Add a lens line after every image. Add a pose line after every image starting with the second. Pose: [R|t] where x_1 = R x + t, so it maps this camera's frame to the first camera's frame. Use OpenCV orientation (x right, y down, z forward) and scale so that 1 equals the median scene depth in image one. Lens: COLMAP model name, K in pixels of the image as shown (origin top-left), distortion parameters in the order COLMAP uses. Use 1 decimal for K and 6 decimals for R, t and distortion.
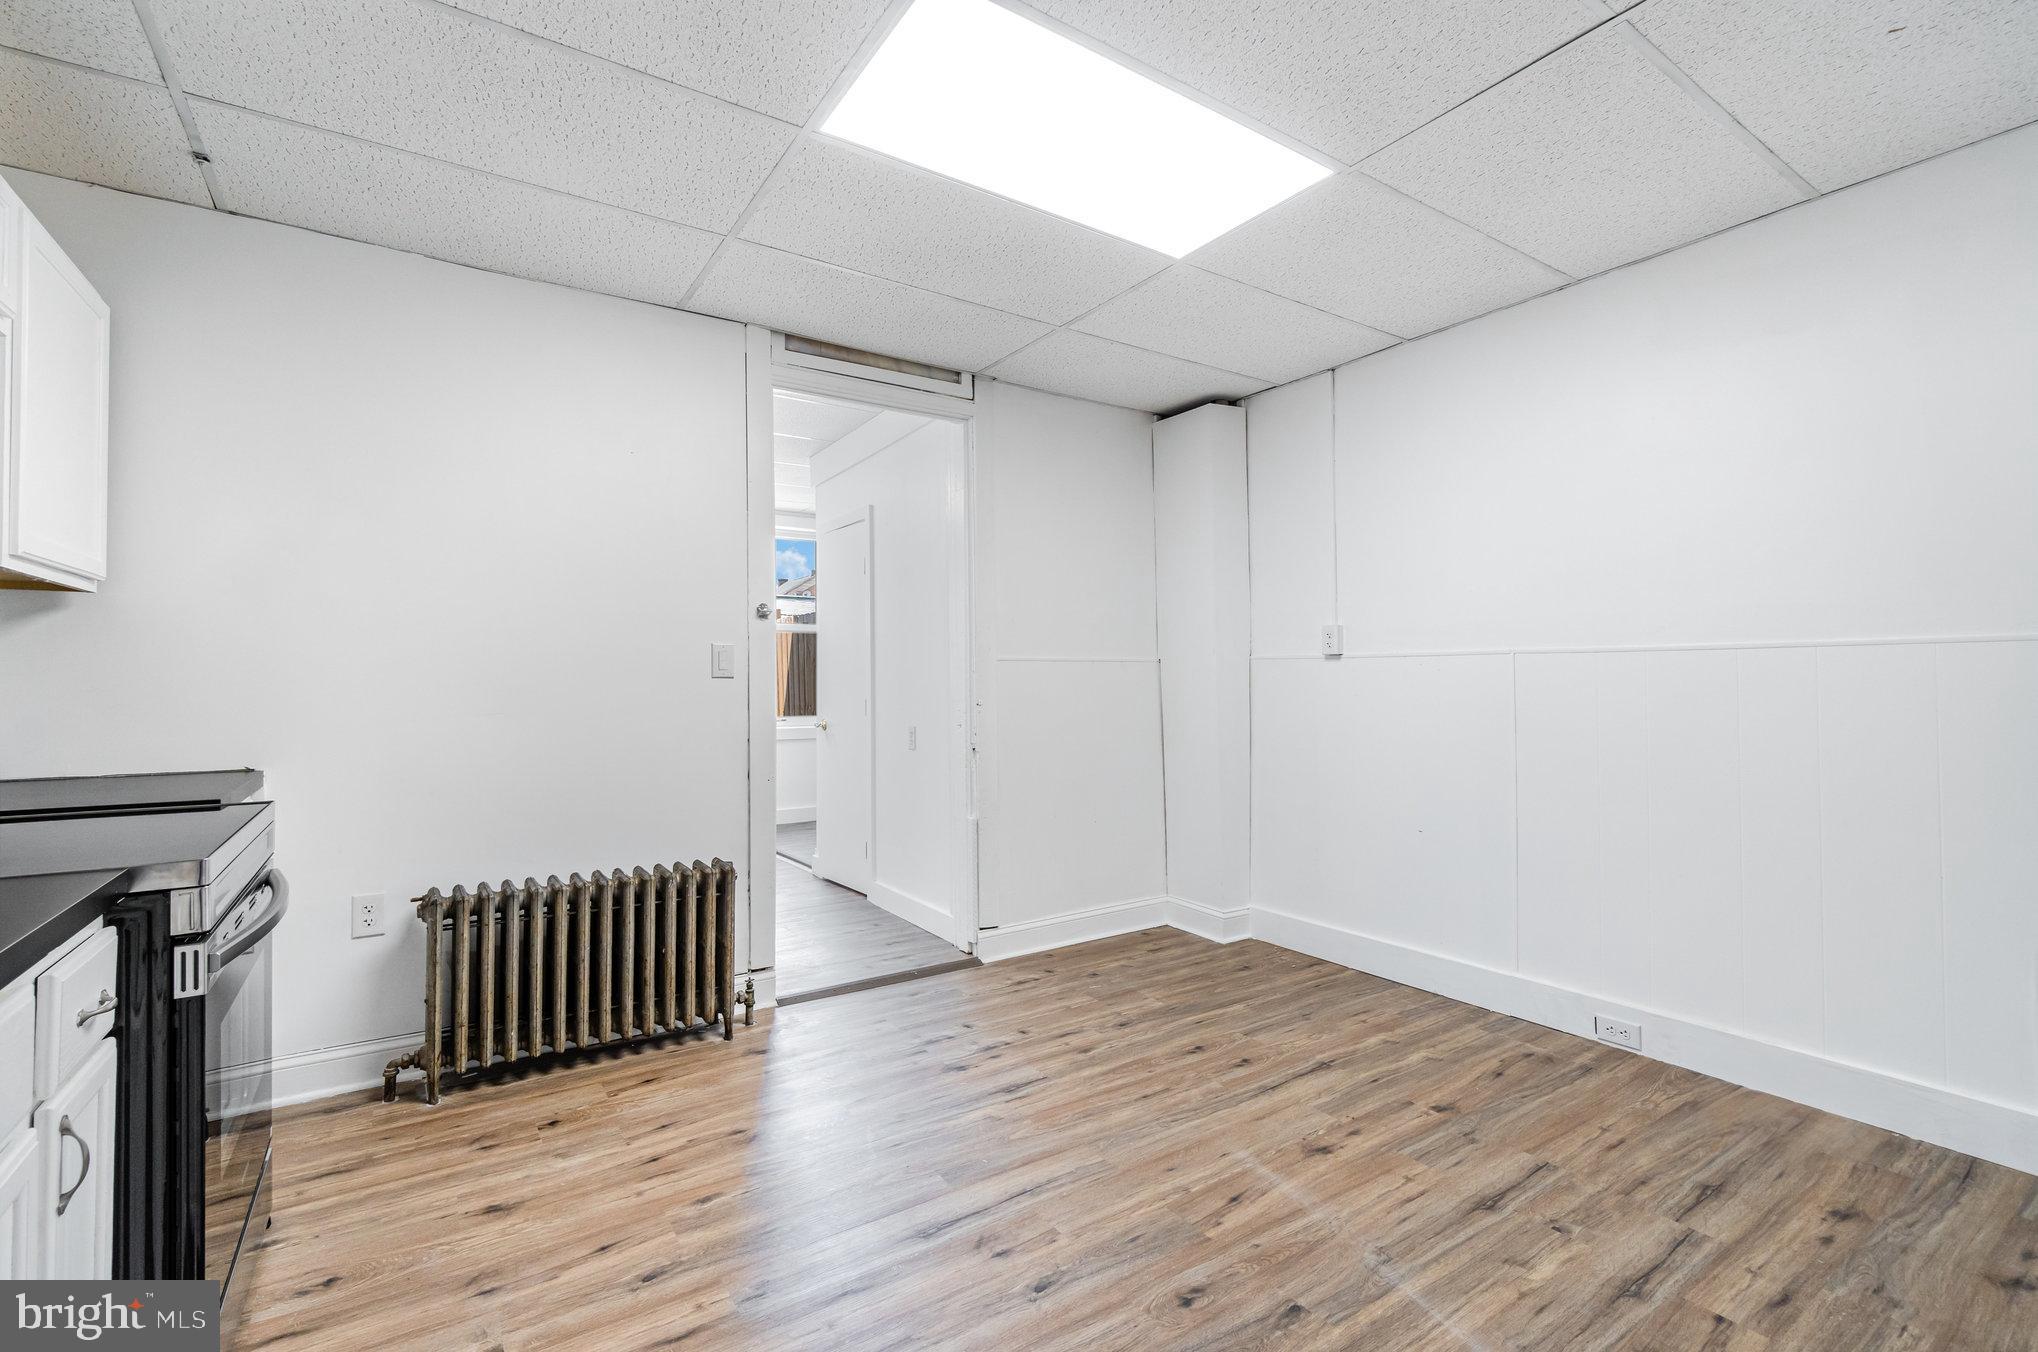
lens RADIAL K [[898.6, 0, 990.4], [0, 898.6, 671.8], [0, 0, 1]] dist [0.000379, 0.000282]
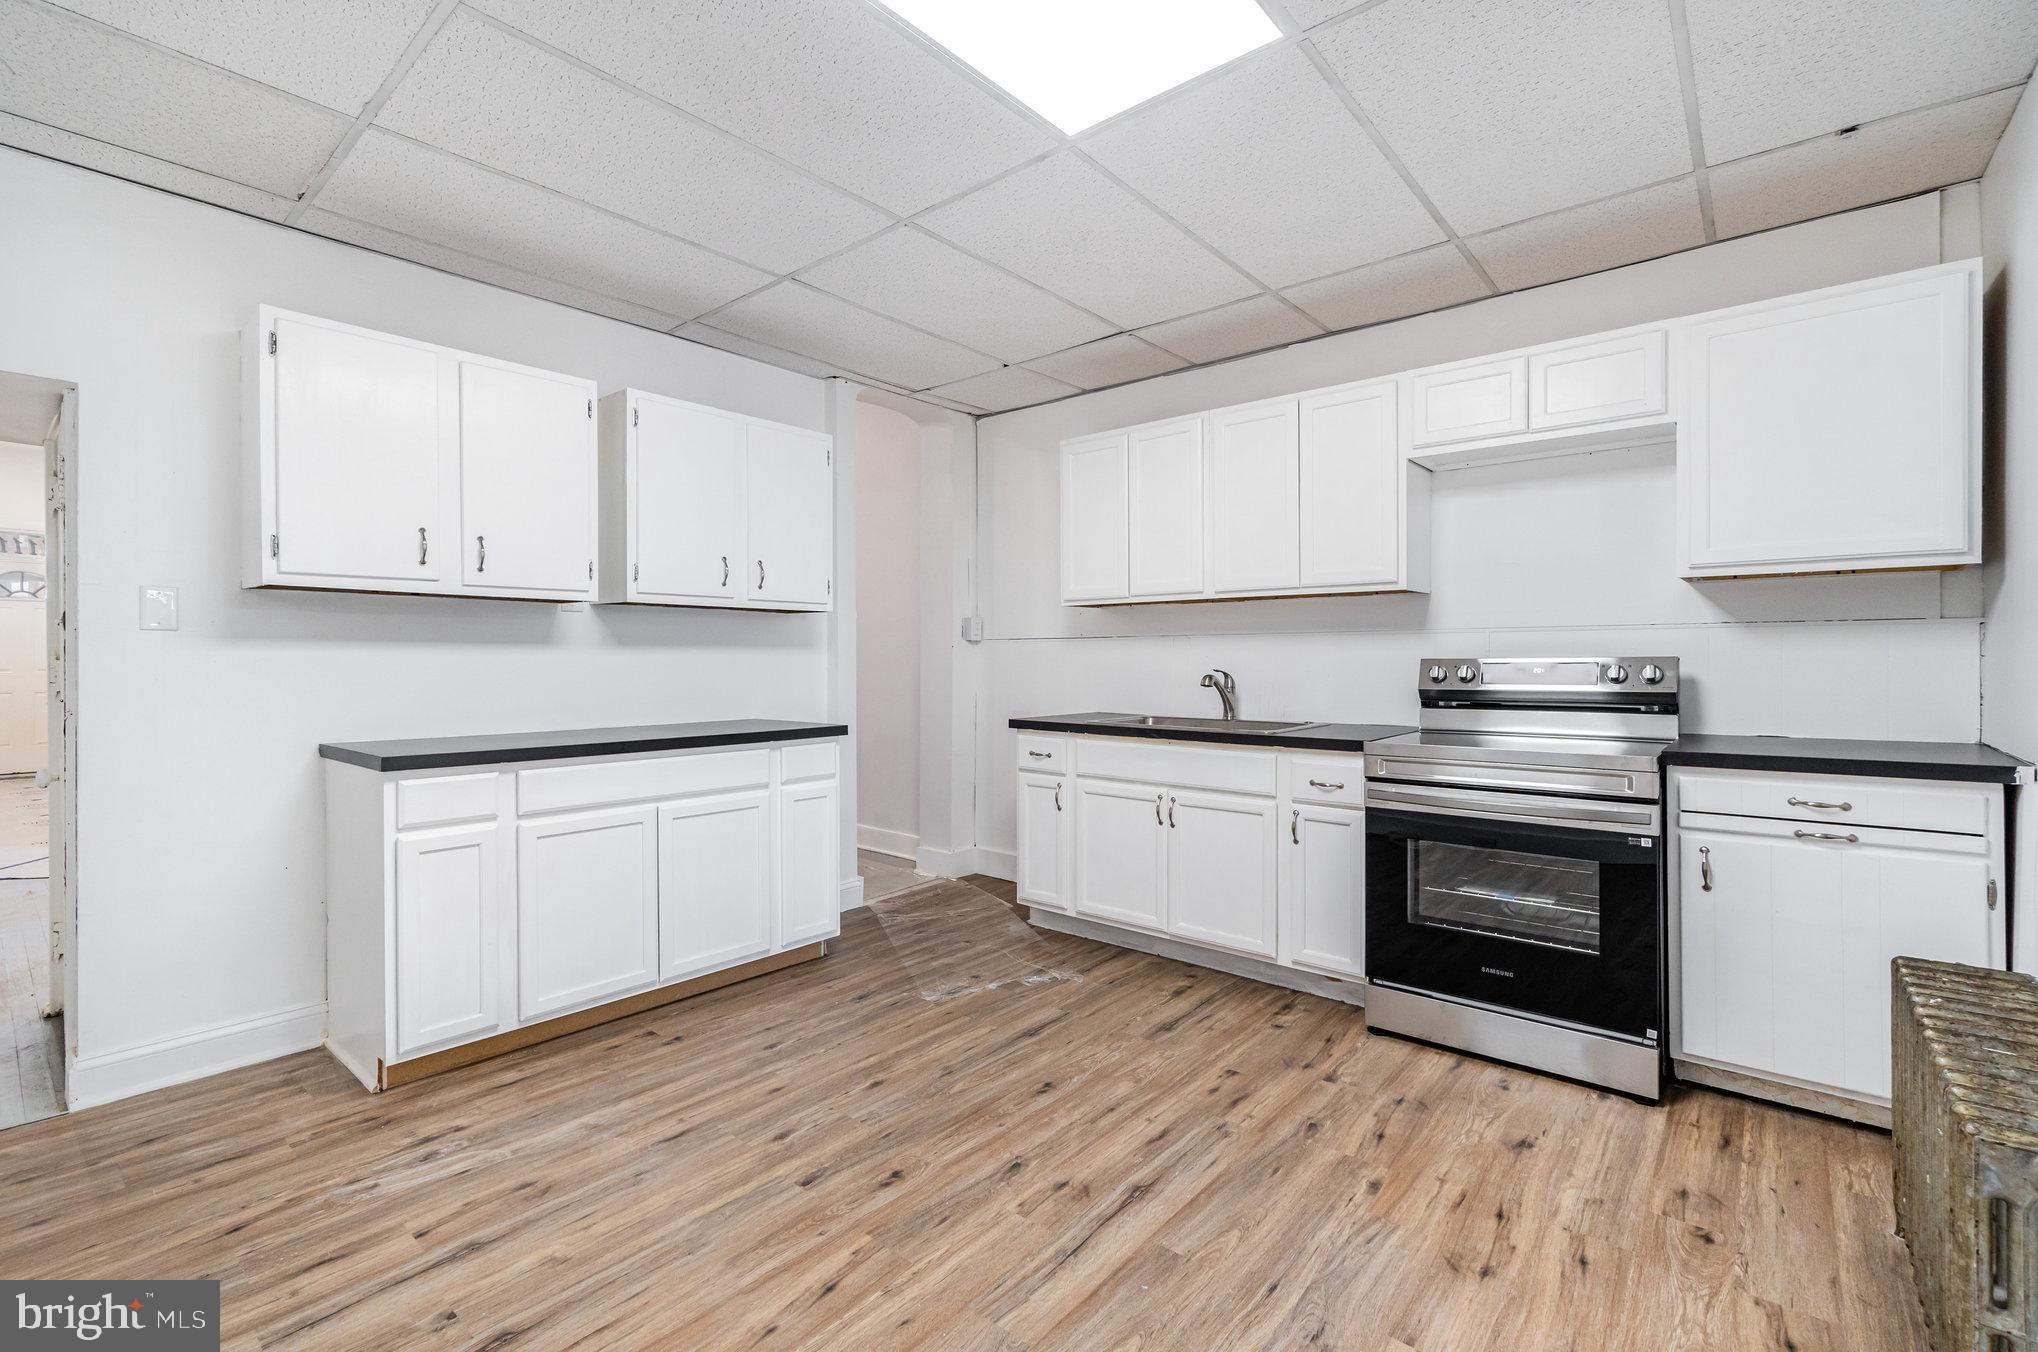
lens RADIAL K [[898.6, 0, 1000.9], [0, 898.6, 672.0], [0, 0, 1]] dist [0.000379, 0.000282]
pose [[-0.959442, 0.008625, -0.281774, 0.345512], [0.006525, 0.999944, 0.008390, 0.014779], [0.281831, 0.006212, -0.959444, 1.817591]]
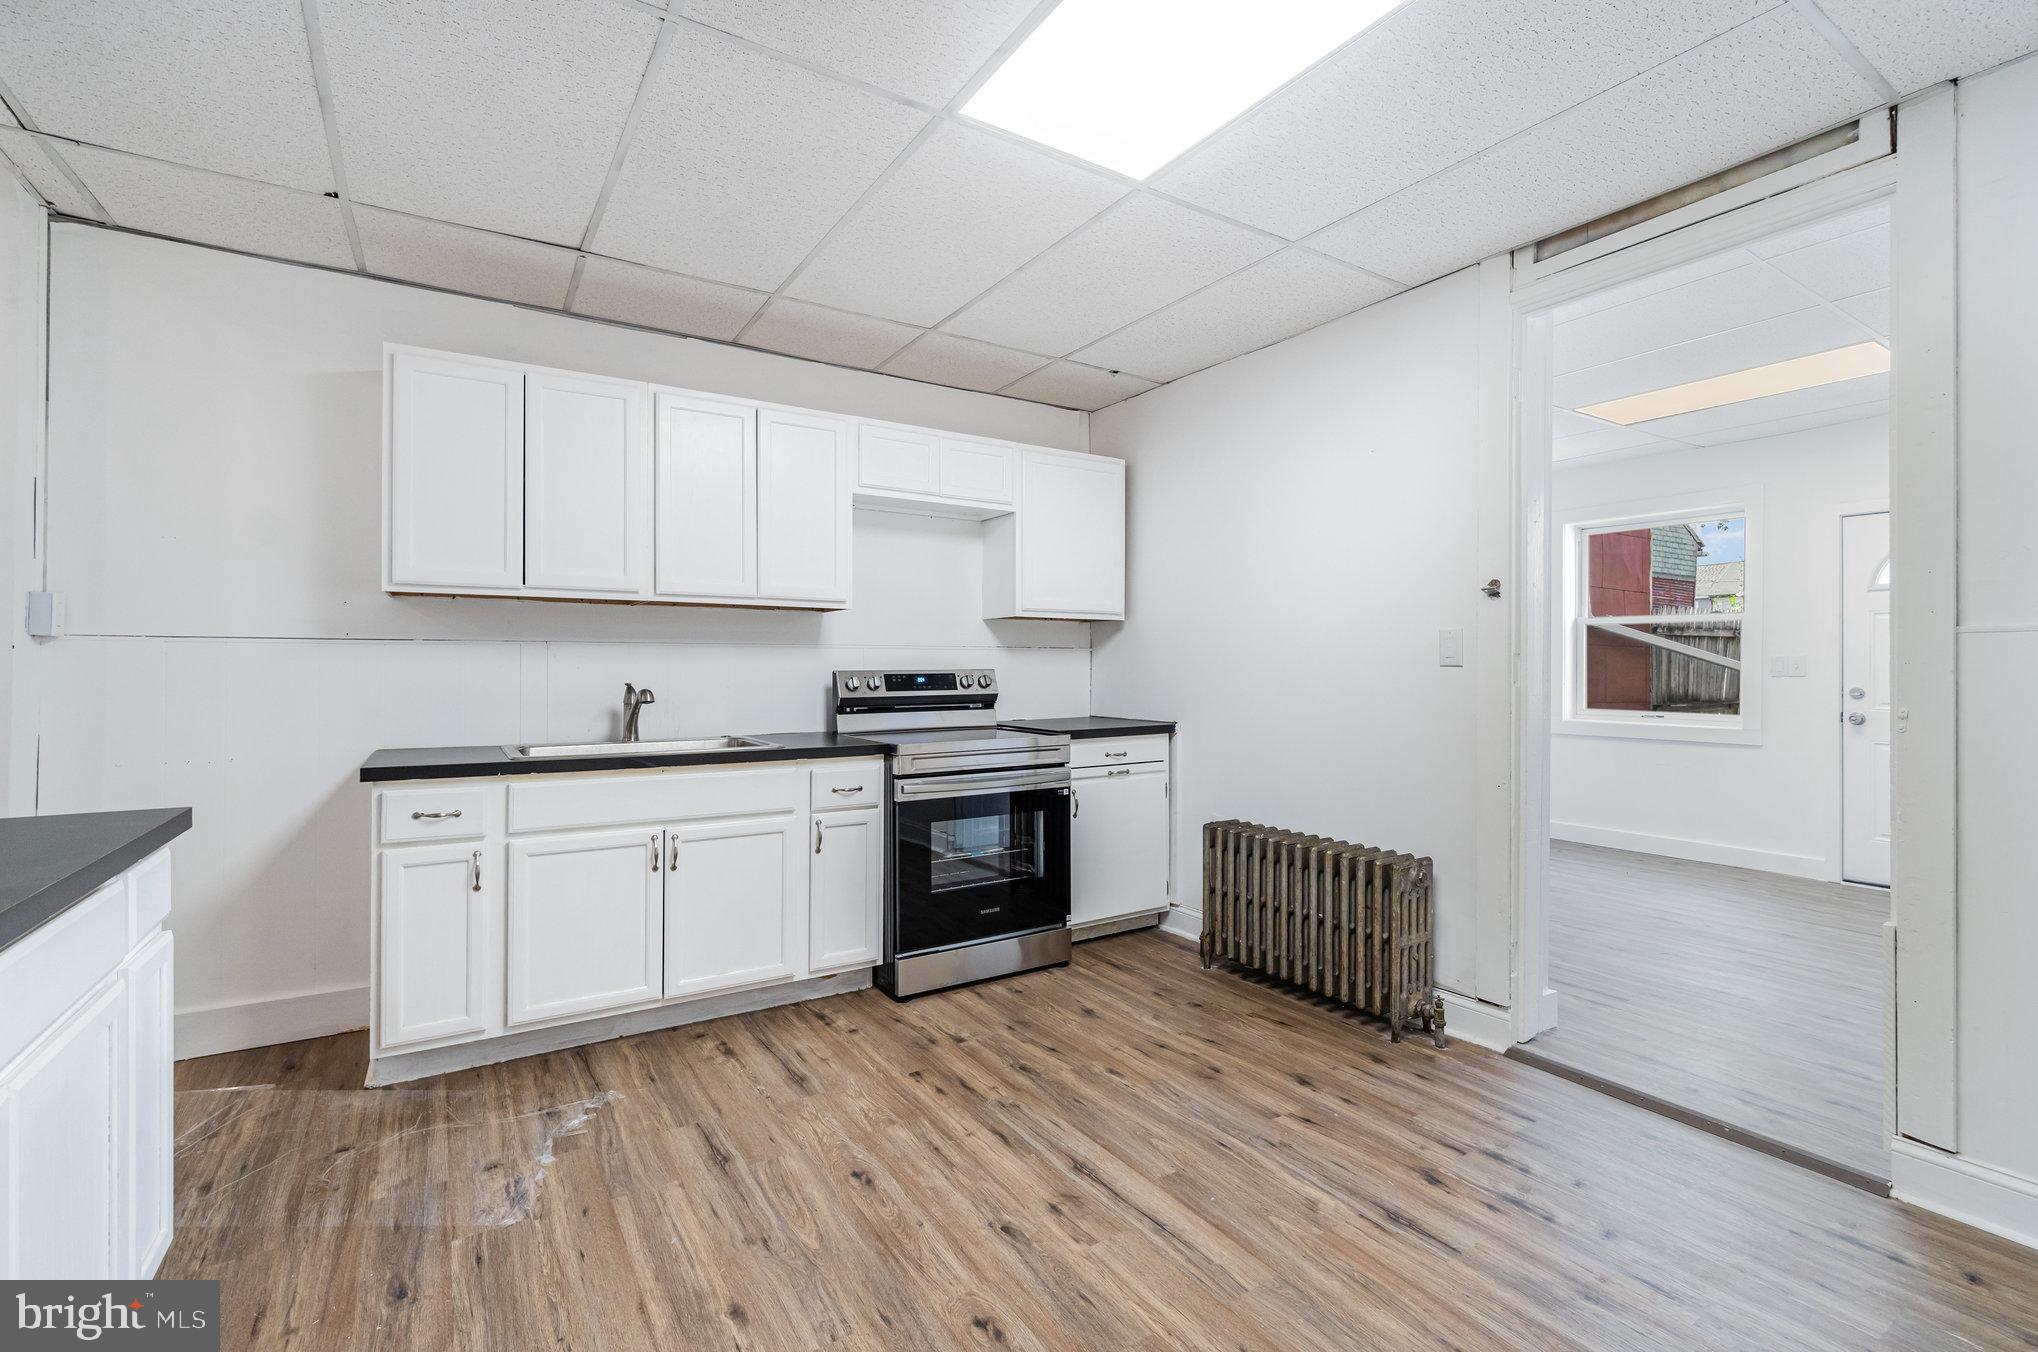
lens RADIAL K [[898.6, 0, 1012.6], [0, 898.6, 669.4], [0, 0, 1]] dist [0.000379, 0.000282]
pose [[-0.010047, 0.002667, -0.999946, 0.967542], [0.008581, 0.999960, 0.002581, 0.005534], [0.999913, -0.008554, -0.010070, 0.869880]]
